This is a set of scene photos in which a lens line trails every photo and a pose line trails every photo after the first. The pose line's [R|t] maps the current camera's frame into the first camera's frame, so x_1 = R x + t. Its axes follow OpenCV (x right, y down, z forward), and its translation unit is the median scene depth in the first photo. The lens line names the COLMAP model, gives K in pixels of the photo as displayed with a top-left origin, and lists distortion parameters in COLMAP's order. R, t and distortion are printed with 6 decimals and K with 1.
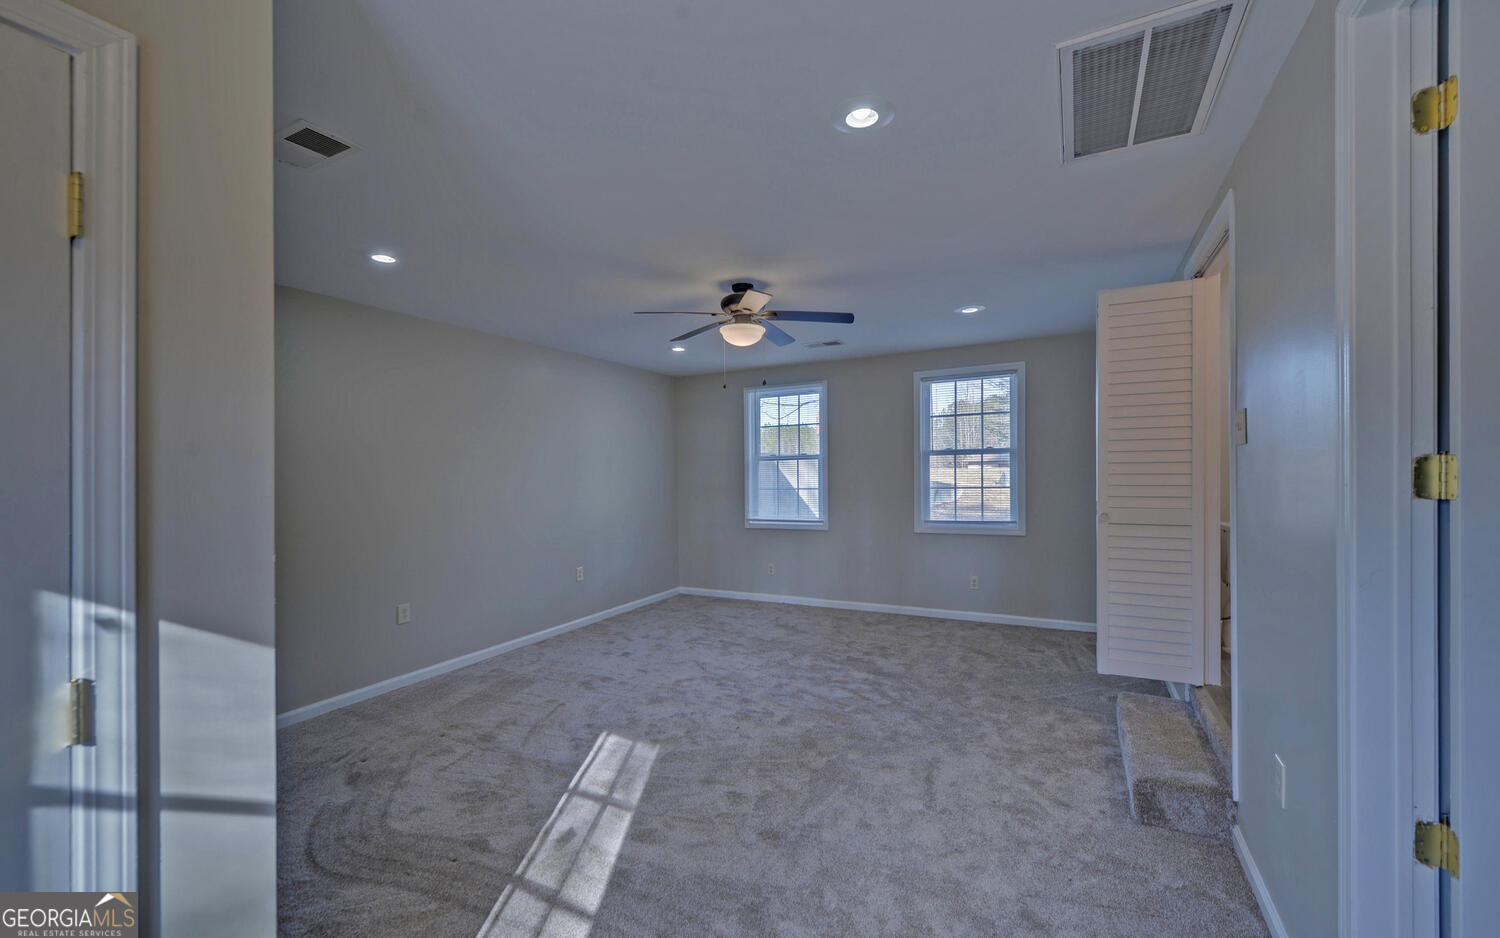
lens RADIAL K [[608.6, 0, 750.0], [0, 608.6, 469.0], [0, 0, 1]] dist [0.000332, -0.000019]
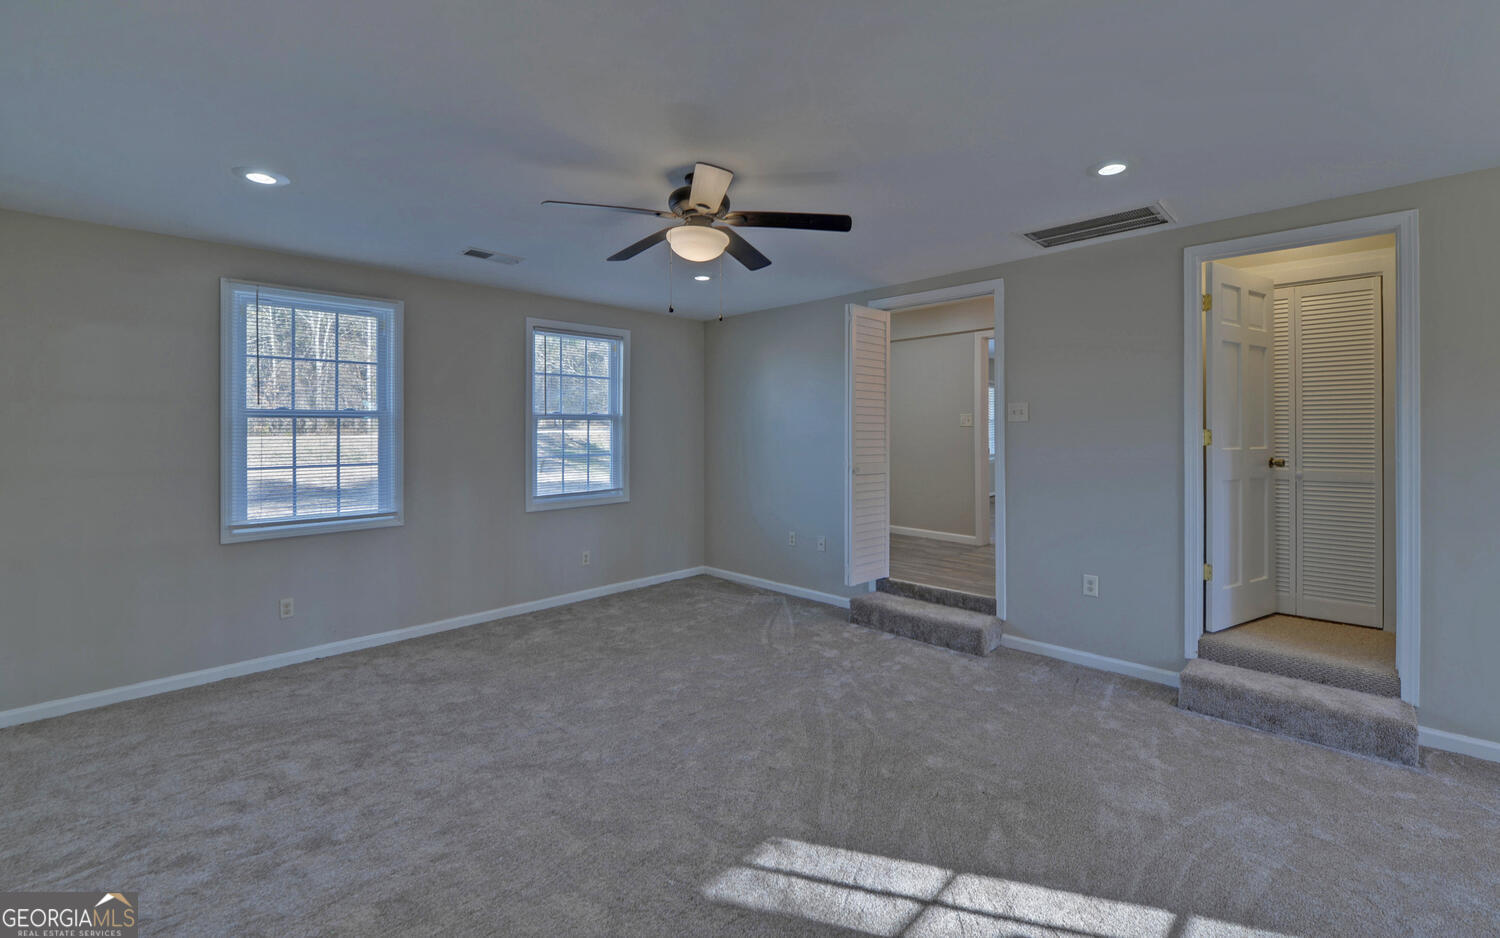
lens RADIAL K [[620.9, 0, 774.5], [0, 620.9, 441.8], [0, 0, 1]] dist [-0.008279, 0.000004]
pose [[0.266158, 0.001346, 0.963929, -0.501982], [-0.003364, 0.999994, -0.000468, 0.009803], [-0.963924, -0.003118, 0.266161, 0.512251]]
